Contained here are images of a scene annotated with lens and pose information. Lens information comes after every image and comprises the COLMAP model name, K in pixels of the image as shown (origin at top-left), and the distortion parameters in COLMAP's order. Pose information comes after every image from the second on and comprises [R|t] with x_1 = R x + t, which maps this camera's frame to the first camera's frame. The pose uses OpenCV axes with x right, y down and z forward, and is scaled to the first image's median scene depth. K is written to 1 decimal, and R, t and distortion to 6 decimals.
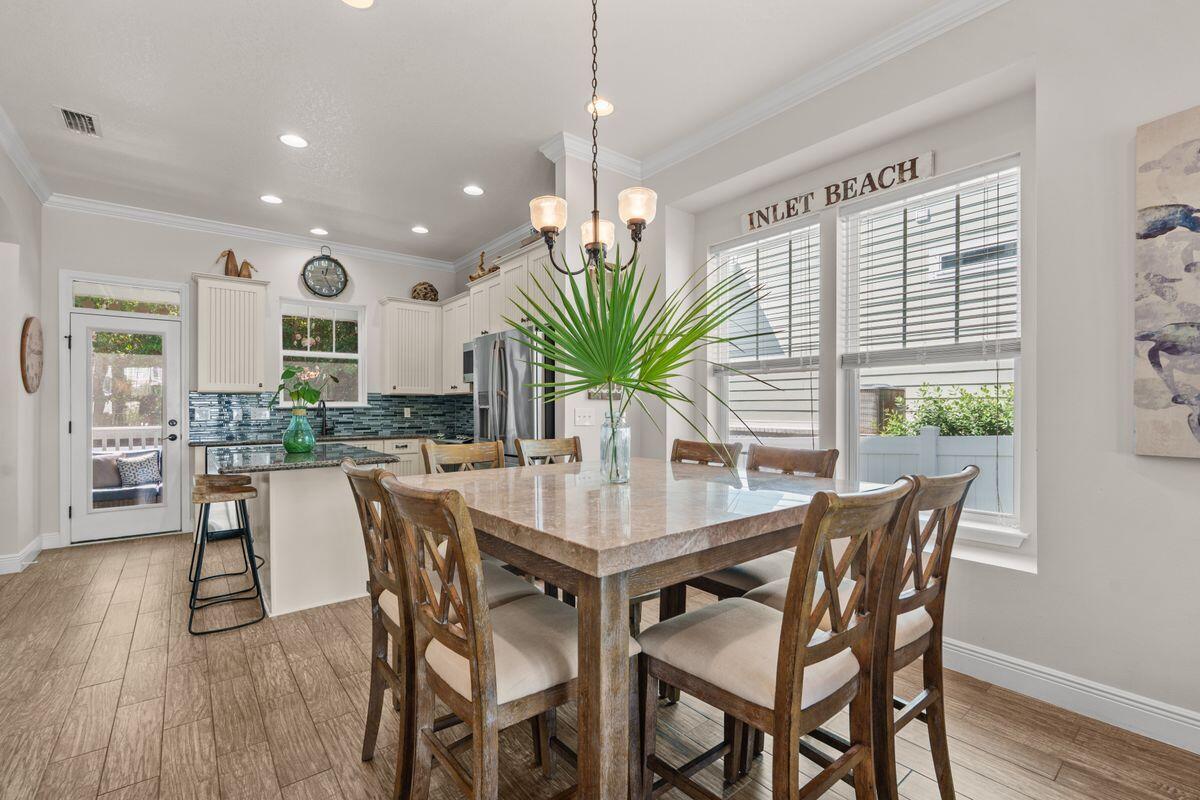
lens RADIAL K [[525.2, 0, 599.1], [0, 525.2, 407.8], [0, 0, 1]] dist [-0.000731, 0.000220]
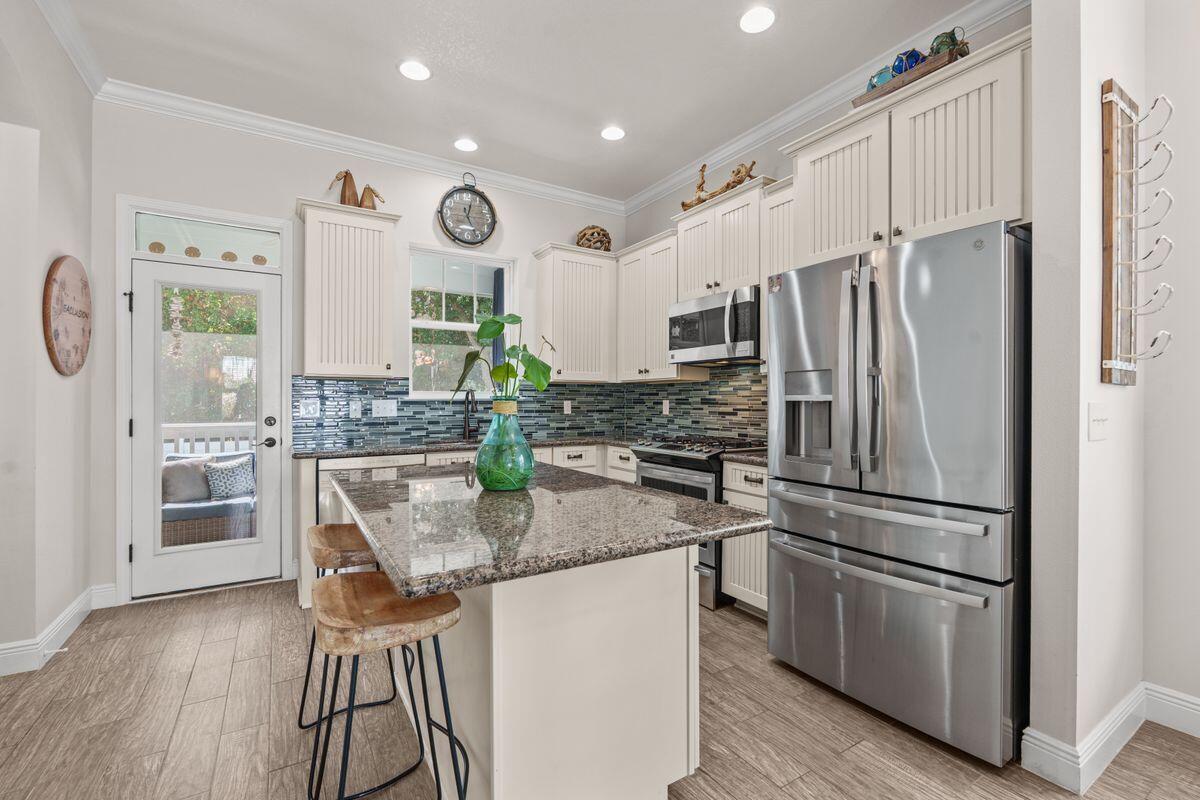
lens RADIAL K [[520.6, 0, 600.9], [0, 520.6, 401.8], [0, 0, 1]] dist [-0.001689, -0.000164]
pose [[0.993322, 0.003074, -0.115330, -0.329597], [-0.003039, 0.999995, 0.000479, 0.001517], [0.115331, -0.000125, 0.993327, 0.405312]]
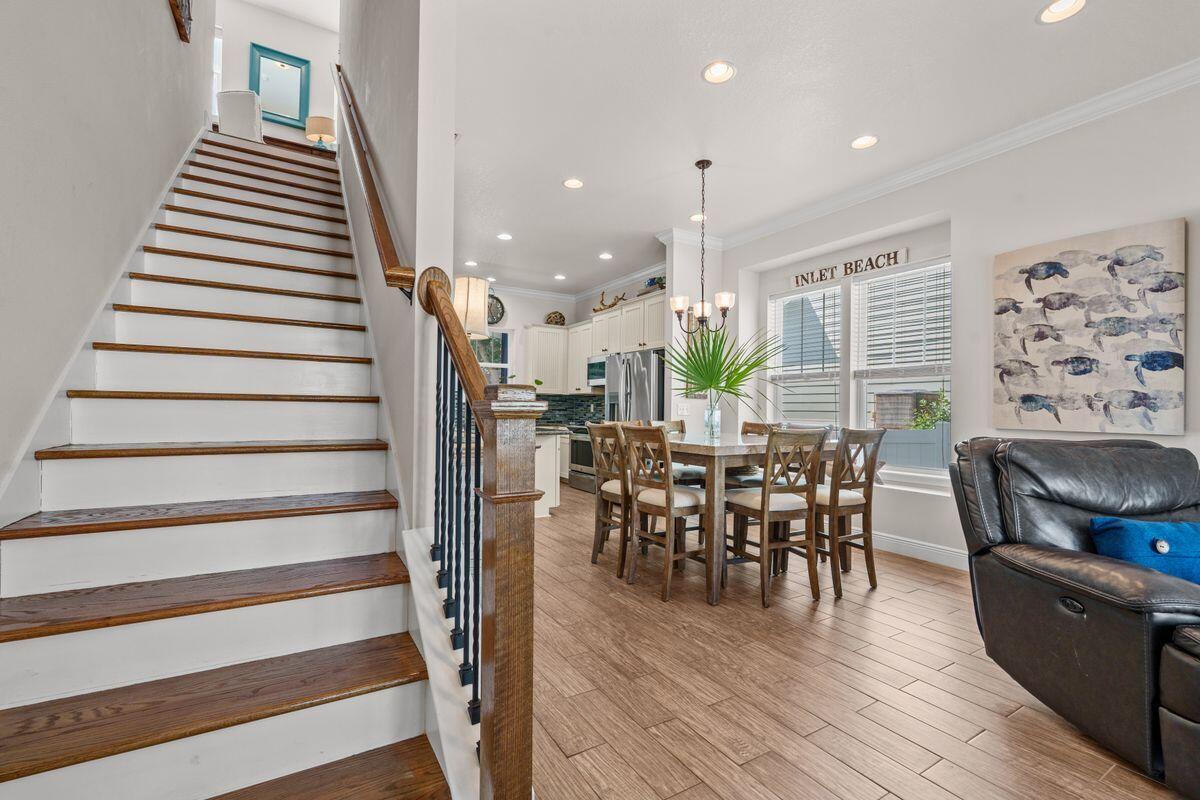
lens RADIAL K [[520.6, 0, 600.9], [0, 520.6, 401.8], [0, 0, 1]] dist [-0.001689, -0.000164]
pose [[0.991689, 0.011402, -0.128149, -0.058049], [-0.013409, 0.999800, -0.014807, 0.016740], [0.127955, 0.016402, 0.991644, -0.430485]]
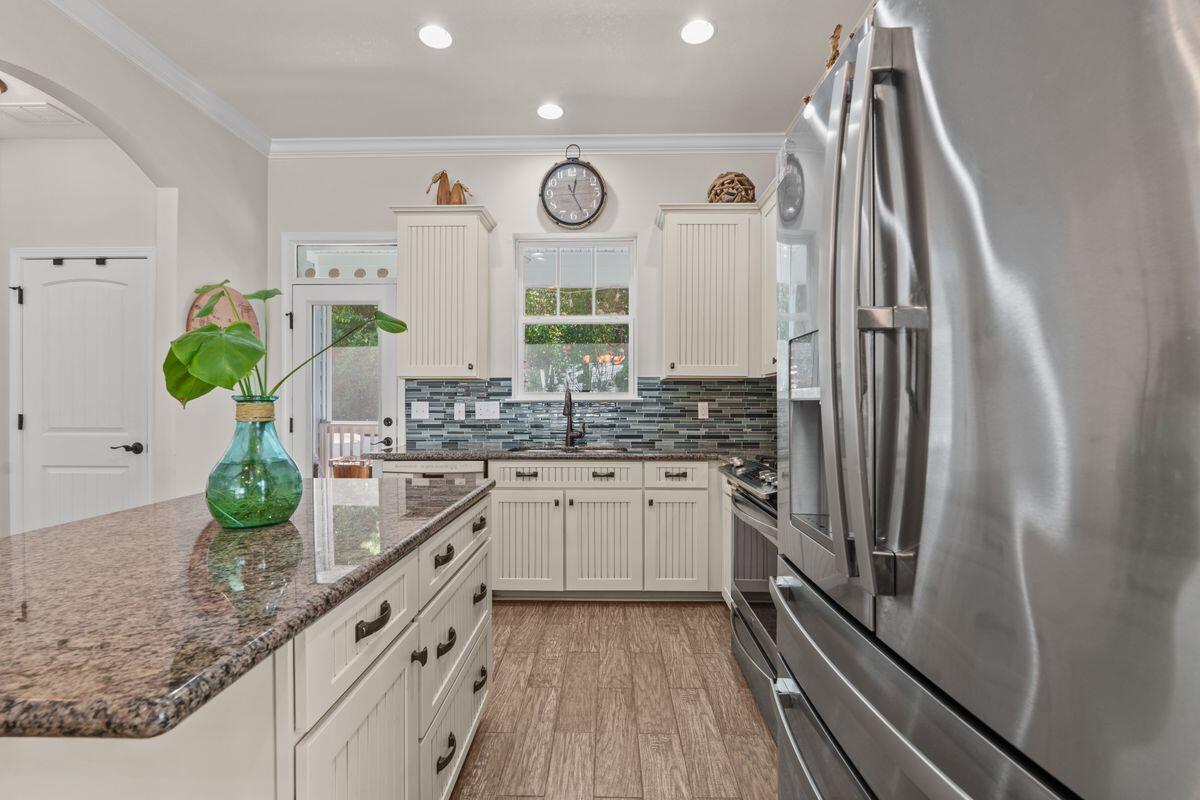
lens RADIAL K [[520.6, 0, 600.9], [0, 520.6, 401.8], [0, 0, 1]] dist [-0.001689, -0.000164]
pose [[0.773257, 0.000766, -0.634093, -0.126833], [-0.001755, 0.999998, -0.000932, 0.000665], [0.634091, 0.001834, 0.773257, 0.681790]]
